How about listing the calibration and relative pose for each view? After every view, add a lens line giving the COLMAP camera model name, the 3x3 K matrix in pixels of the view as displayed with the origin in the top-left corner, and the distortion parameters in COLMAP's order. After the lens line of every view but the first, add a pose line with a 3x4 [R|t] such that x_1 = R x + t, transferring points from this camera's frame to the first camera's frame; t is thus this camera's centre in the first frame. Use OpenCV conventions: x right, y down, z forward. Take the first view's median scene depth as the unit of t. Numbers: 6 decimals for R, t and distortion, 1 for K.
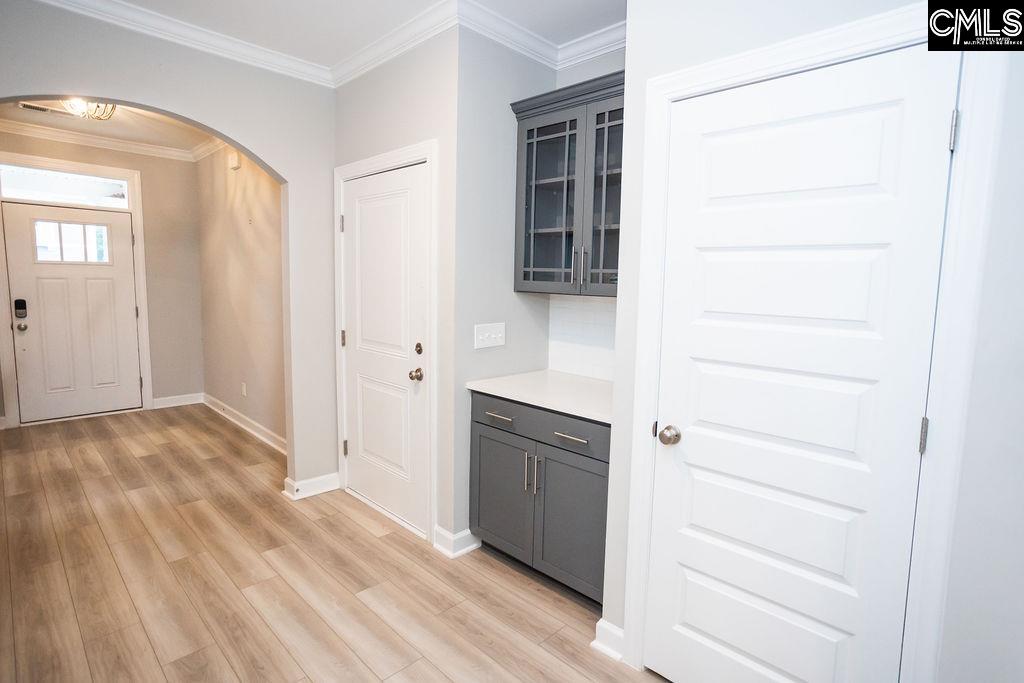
lens RADIAL K [[498.2, 0, 548.5], [0, 498.2, 346.4], [0, 0, 1]] dist [-0.031346, 0.017620]
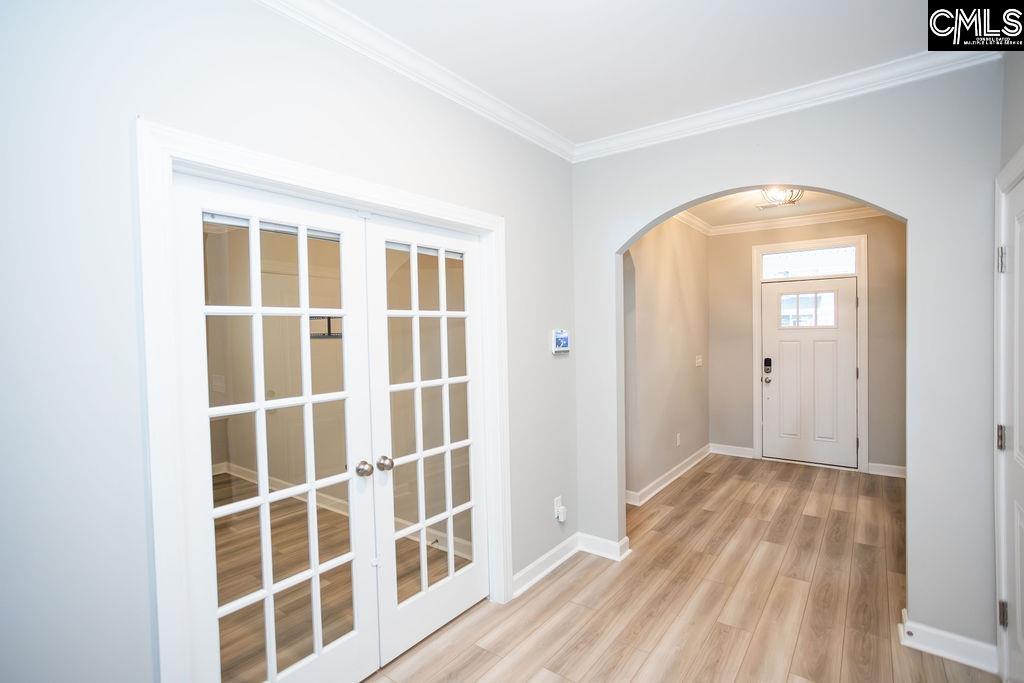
lens RADIAL K [[498.2, 0, 512.7], [0, 498.2, 342.2], [0, 0, 1]] dist [-0.031346, 0.017620]
pose [[0.088369, -0.003012, -0.996083, 0.127356], [-0.112706, 0.993543, -0.013003, -0.046238], [0.989691, 0.113414, 0.087459, 0.238428]]
